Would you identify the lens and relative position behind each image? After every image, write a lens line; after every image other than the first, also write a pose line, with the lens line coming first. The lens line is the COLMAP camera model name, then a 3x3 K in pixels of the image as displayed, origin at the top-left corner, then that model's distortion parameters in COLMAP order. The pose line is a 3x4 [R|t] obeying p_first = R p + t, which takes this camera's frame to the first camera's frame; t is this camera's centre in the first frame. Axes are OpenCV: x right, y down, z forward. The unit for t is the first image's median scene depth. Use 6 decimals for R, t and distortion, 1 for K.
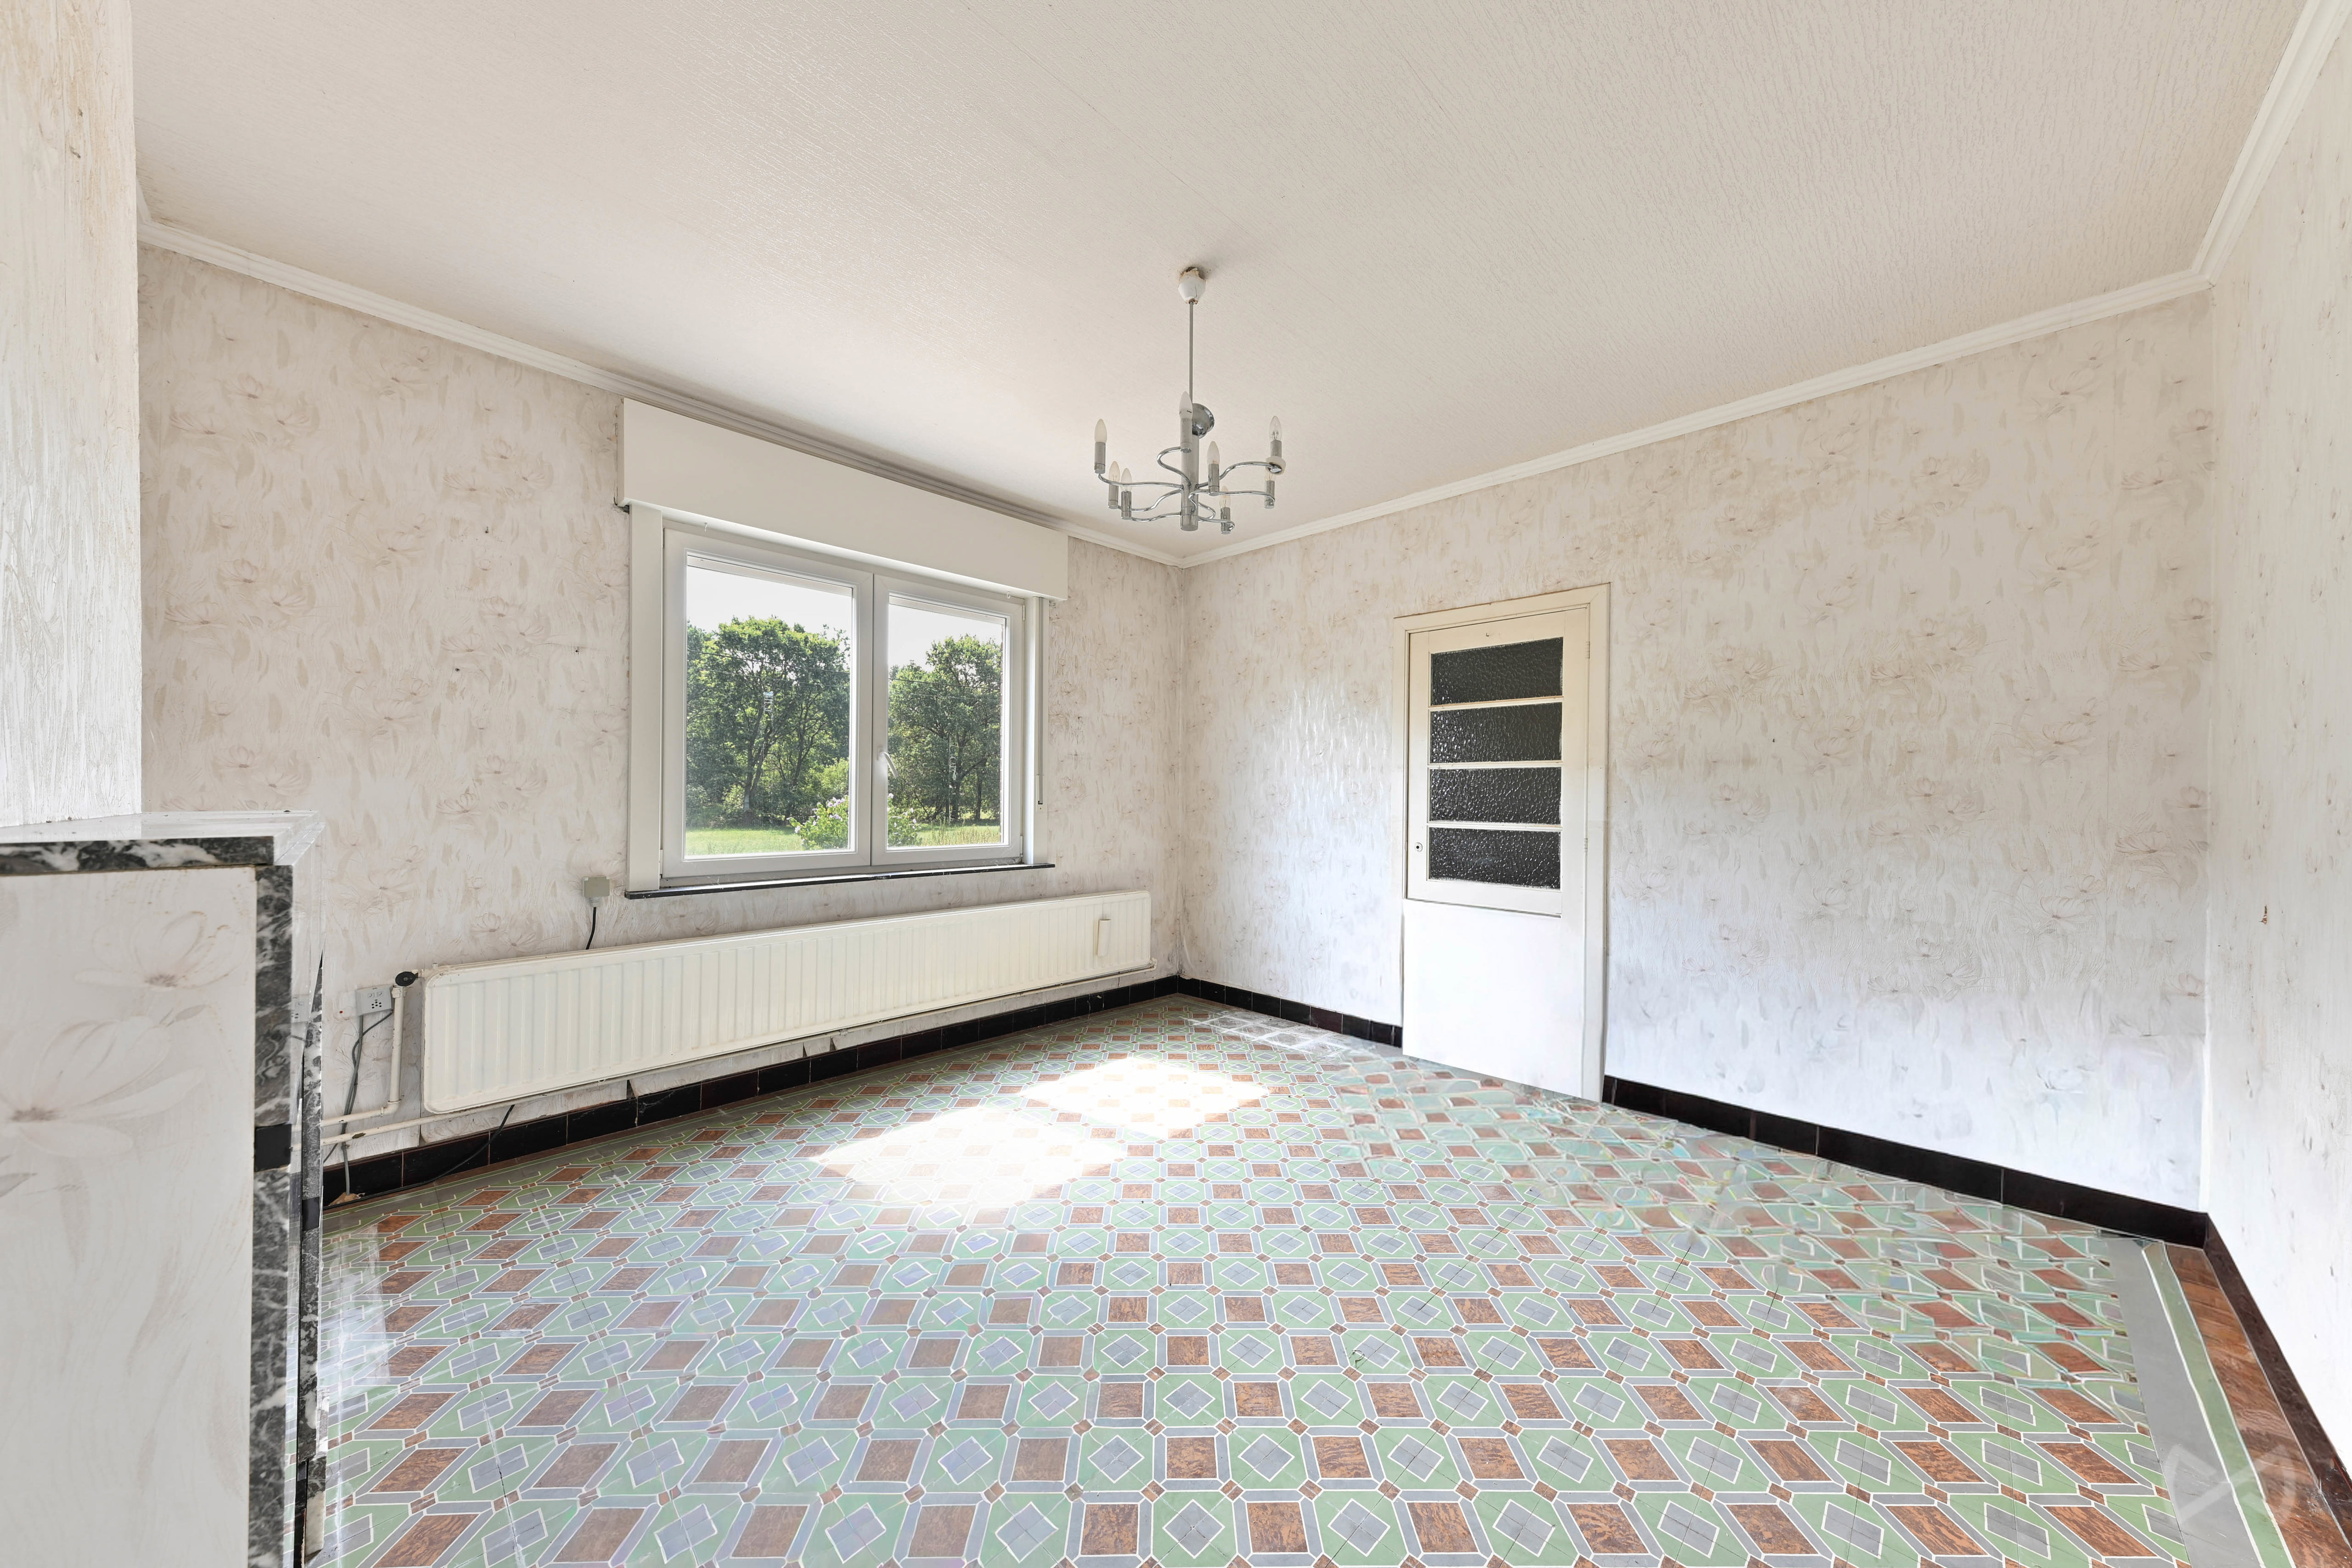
lens RADIAL K [[775.7, 0, 1229.4], [0, 775.7, 798.0], [0, 0, 1]] dist [0.021162, -0.004785]
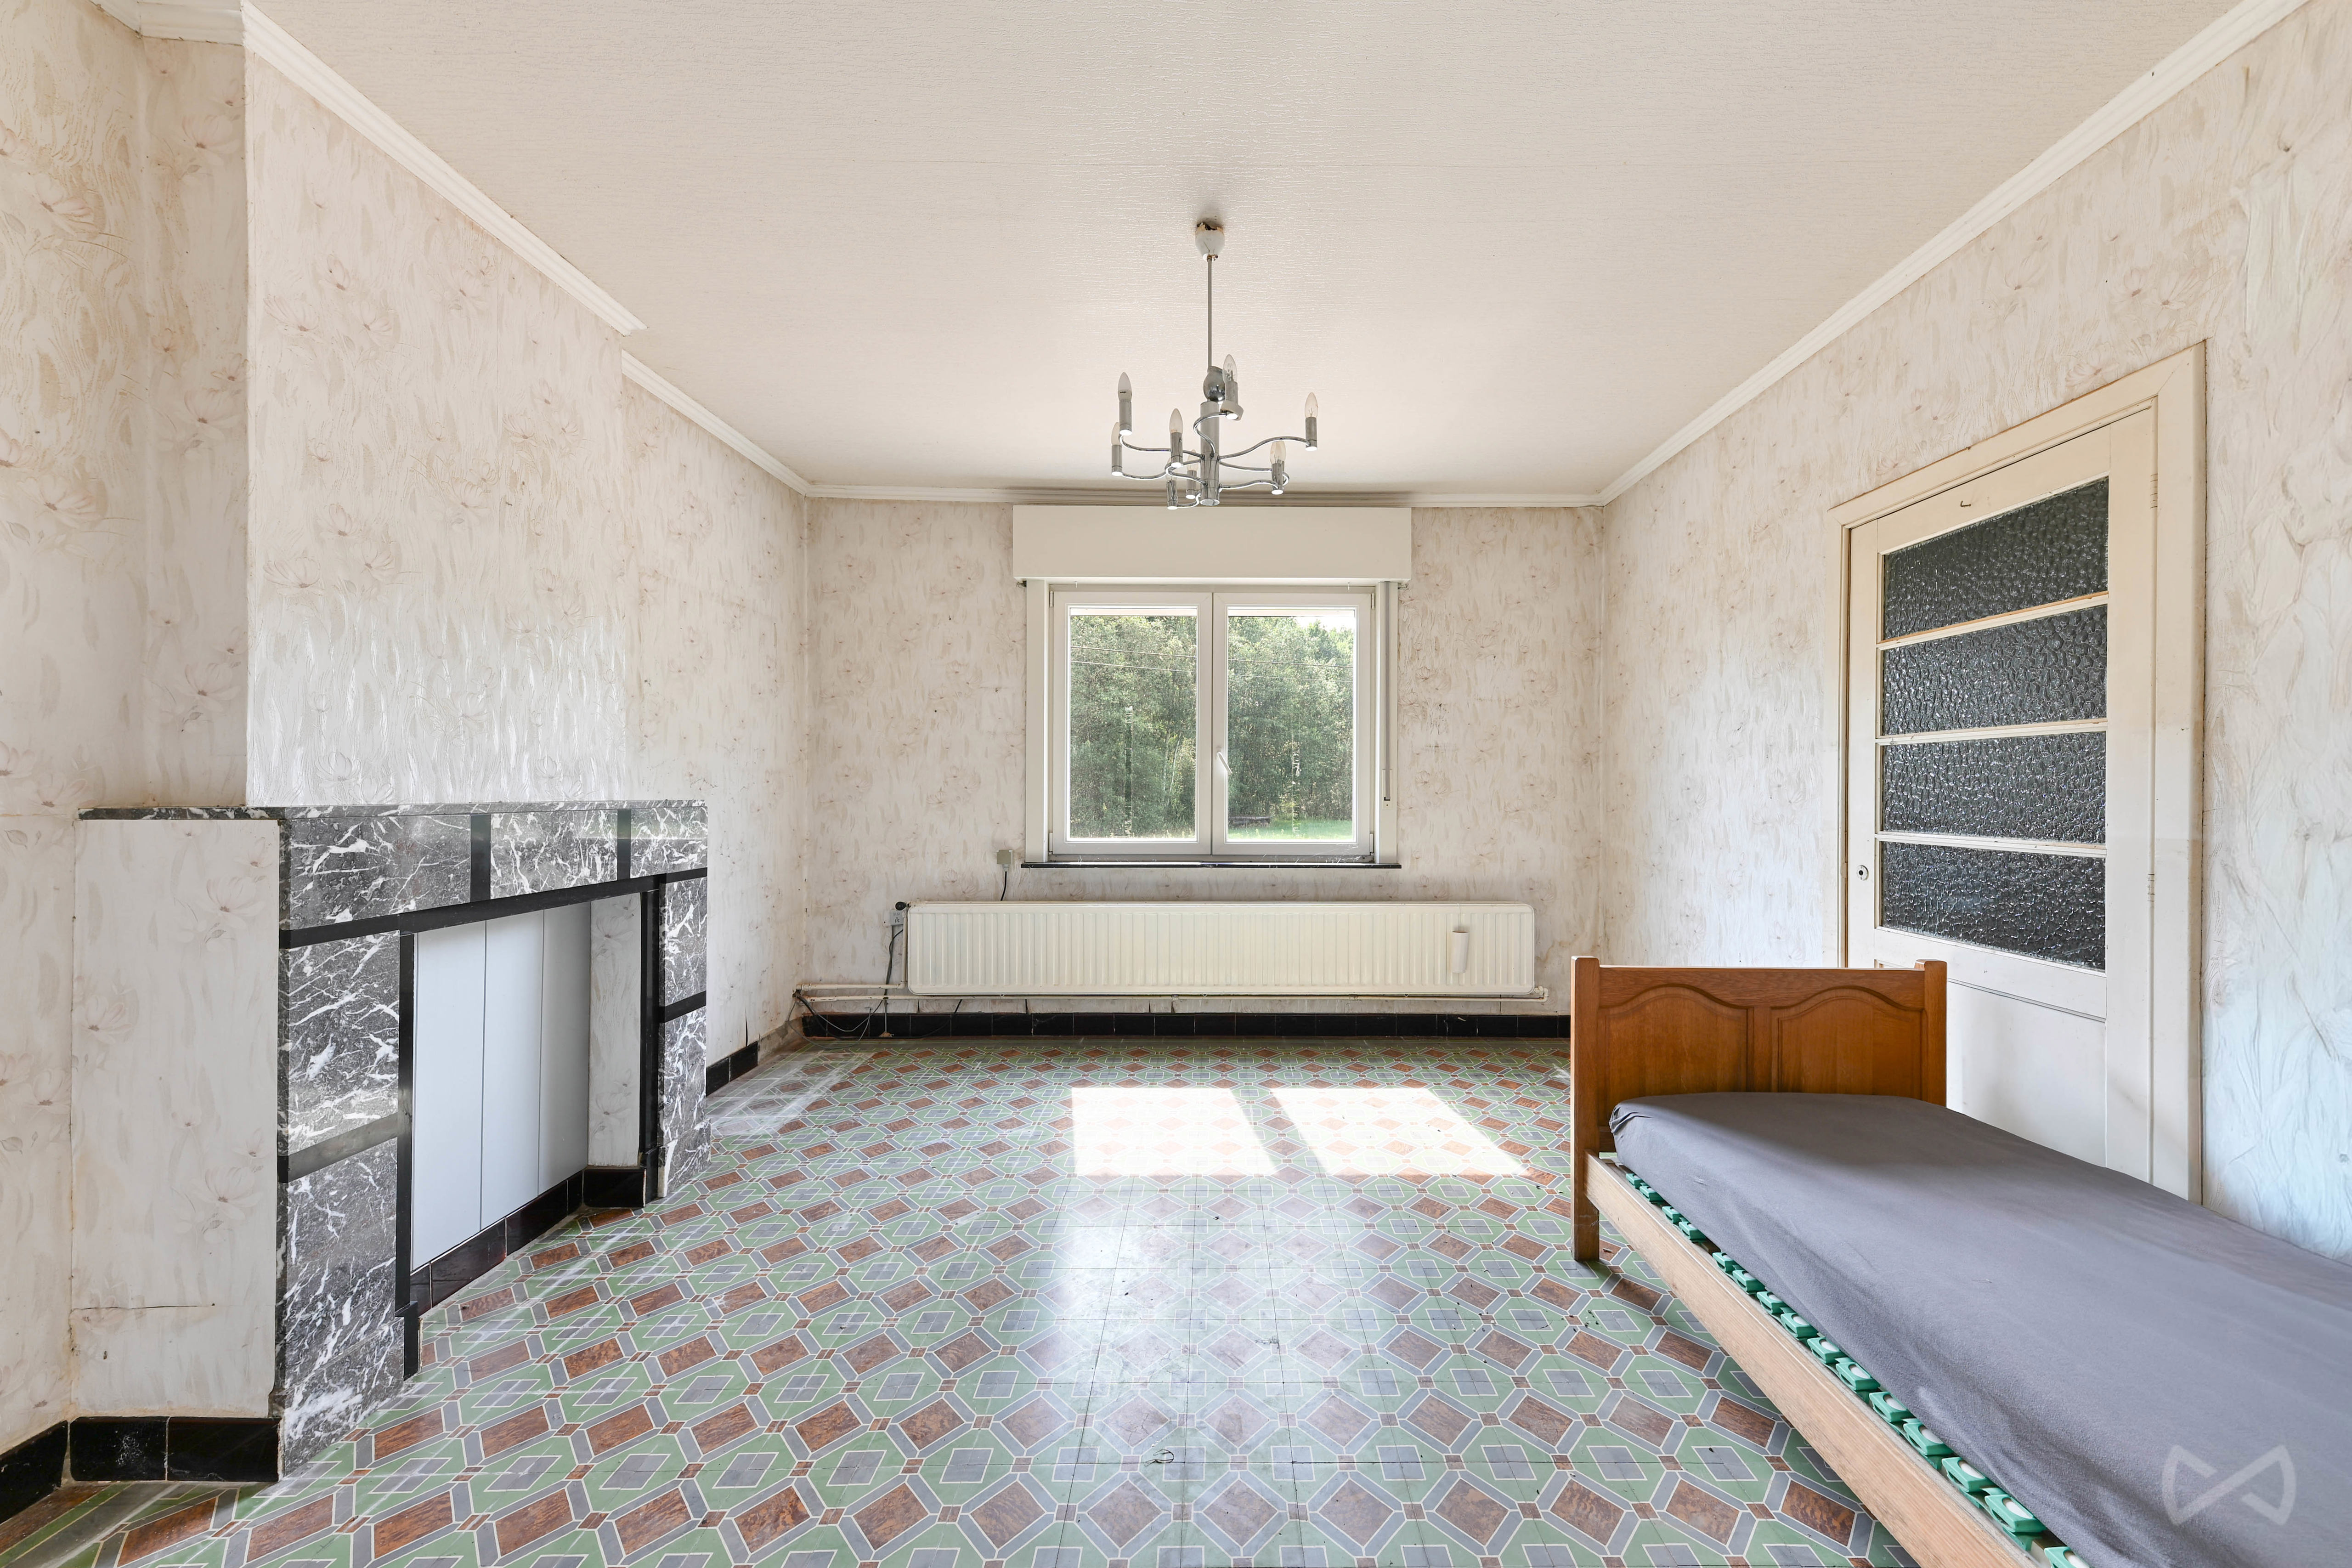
lens RADIAL K [[810.0, 0, 1225.1], [0, 810.0, 792.3], [0, 0, 1]] dist [0.012946, -0.005642]
pose [[0.697004, -0.002579, -0.717063, 0.404606], [-0.000232, 0.999993, -0.003822, 0.002089], [0.717068, 0.002831, 0.696998, 0.214440]]
